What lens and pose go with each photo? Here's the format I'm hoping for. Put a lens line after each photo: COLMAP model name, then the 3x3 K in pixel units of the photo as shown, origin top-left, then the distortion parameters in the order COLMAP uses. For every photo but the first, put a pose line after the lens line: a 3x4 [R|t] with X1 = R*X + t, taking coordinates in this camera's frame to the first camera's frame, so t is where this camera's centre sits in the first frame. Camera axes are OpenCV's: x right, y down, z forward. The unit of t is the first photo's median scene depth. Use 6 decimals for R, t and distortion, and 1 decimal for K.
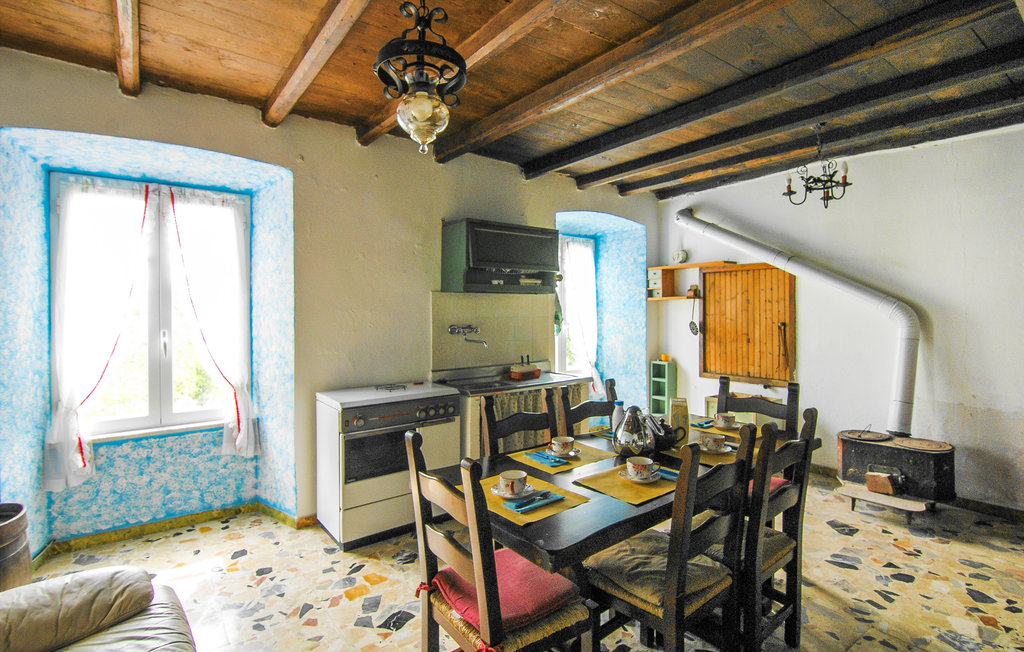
lens RADIAL K [[496.1, 0, 513.4], [0, 496.1, 320.9], [0, 0, 1]] dist [-0.016144, -0.003689]
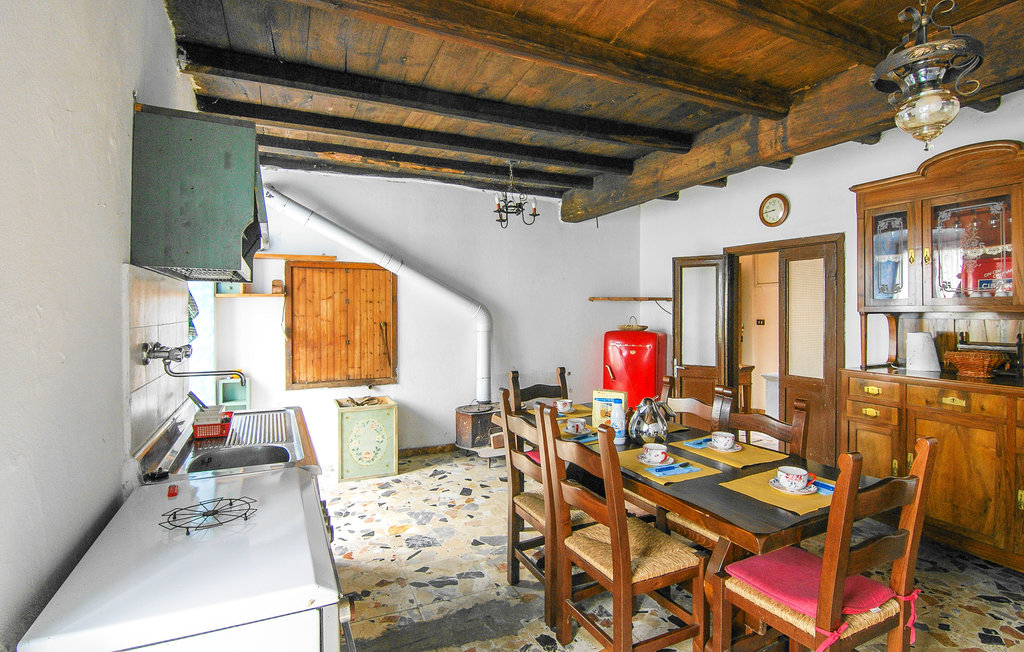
lens RADIAL K [[496.1, 0, 511.1], [0, 496.1, 316.4], [0, 0, 1]] dist [-0.016144, -0.003689]
pose [[0.204208, -0.010251, 0.978874, -0.401626], [0.021735, 0.999746, 0.005935, -0.009635], [-0.978686, 0.020064, 0.204379, 0.500874]]
